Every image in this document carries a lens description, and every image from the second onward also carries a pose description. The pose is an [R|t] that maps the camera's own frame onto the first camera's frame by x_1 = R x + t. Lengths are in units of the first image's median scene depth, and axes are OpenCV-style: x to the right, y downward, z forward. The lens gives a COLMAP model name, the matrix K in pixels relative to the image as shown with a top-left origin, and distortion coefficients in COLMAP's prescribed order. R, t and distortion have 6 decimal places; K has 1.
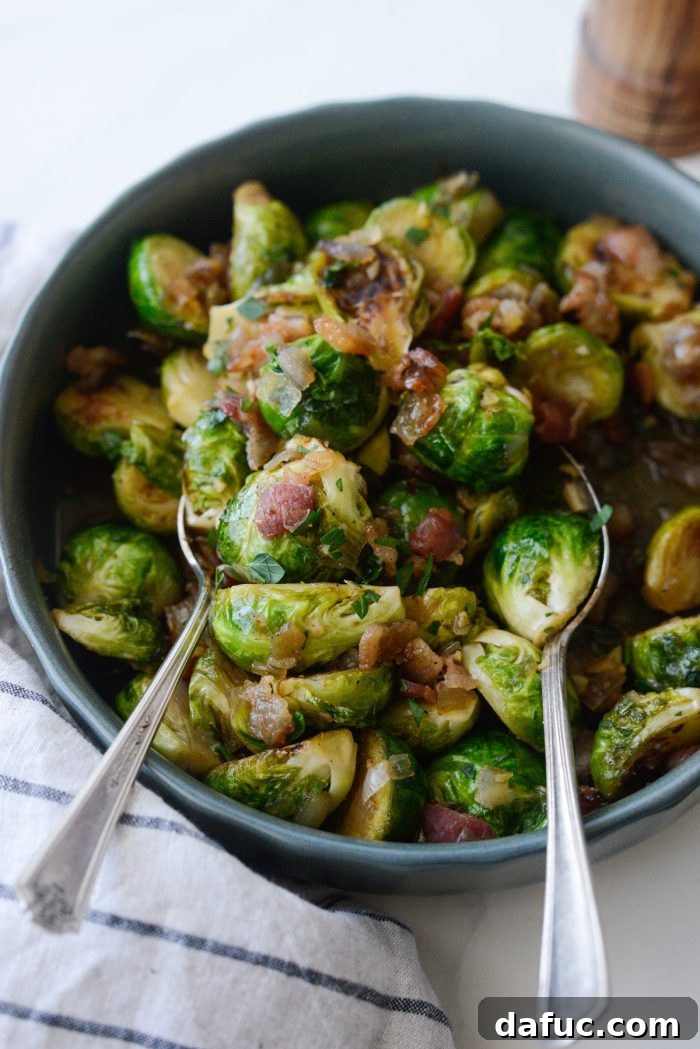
lens RADIAL K [[1687.1, 0, 350.0], [0, 1687.1, 524.5], [0, 0, 1]] dist [-0.044503, 0.000539]
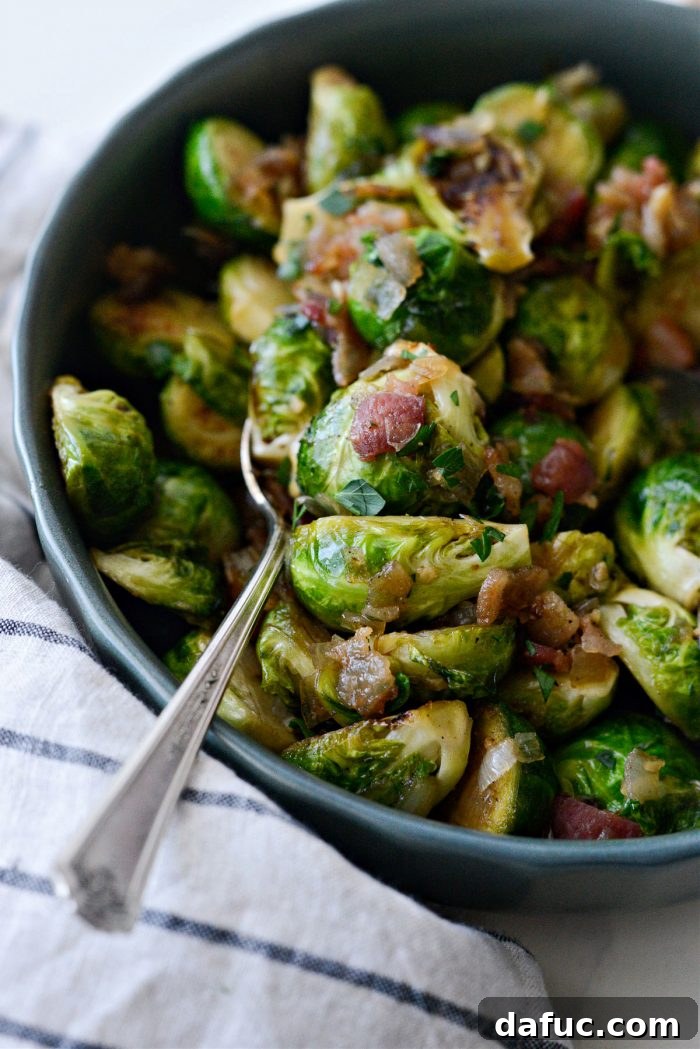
lens RADIAL K [[1722.5, 0, 350.0], [0, 1722.5, 524.5], [0, 0, 1]] dist [-0.061050, -0.066100]
pose [[0.998983, 0.032986, 0.030754, -0.078203], [-0.031179, 0.997858, -0.057501, 0.084043], [-0.032584, 0.056484, 0.997872, 0.180820]]
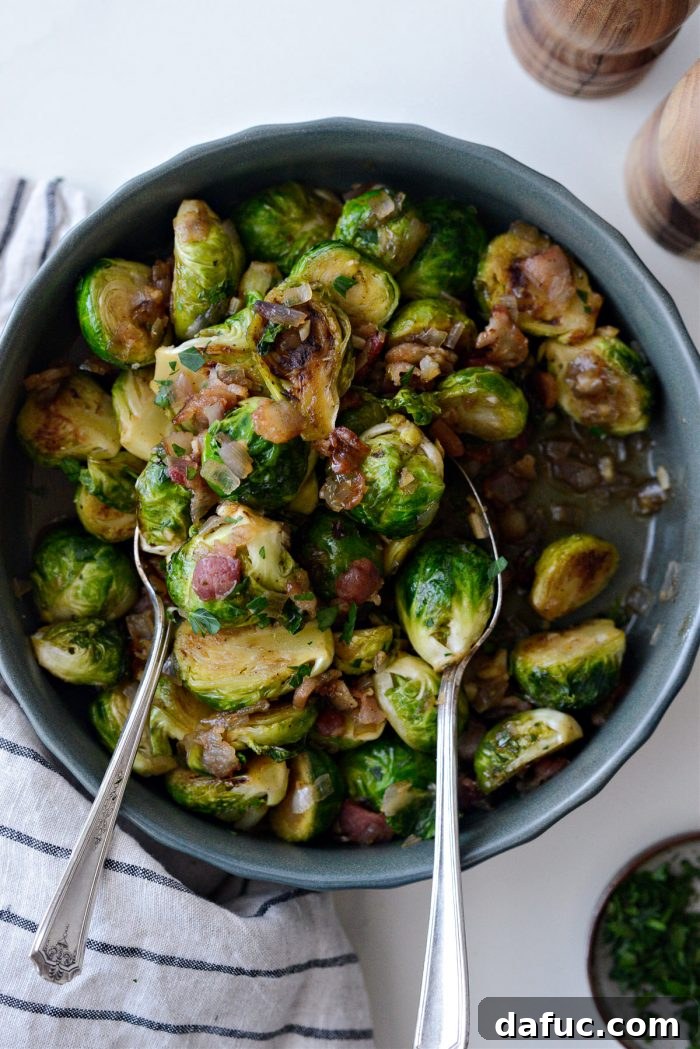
lens RADIAL K [[1687.1, 0, 350.0], [0, 1687.1, 524.5], [0, 0, 1]] dist [-0.044503, 0.000539]
pose [[0.999028, 0.002294, 0.044026, -0.005057], [-0.022285, 0.887931, 0.459437, -0.580321], [-0.038038, -0.459972, 0.887118, -0.024873]]
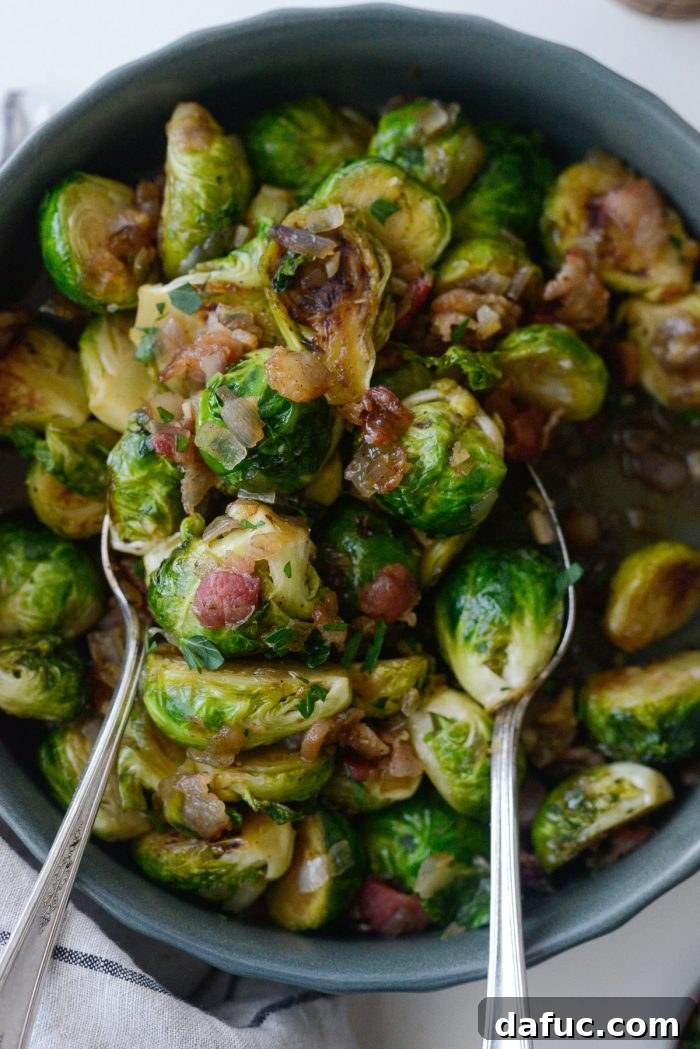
lens RADIAL K [[1722.5, 0, 350.0], [0, 1722.5, 524.5], [0, 0, 1]] dist [-0.061050, -0.066100]
pose [[0.996186, 0.028917, 0.082328, -0.048426], [-0.059241, 0.916861, 0.394787, -0.401053], [-0.064067, -0.398158, 0.915077, 0.167054]]
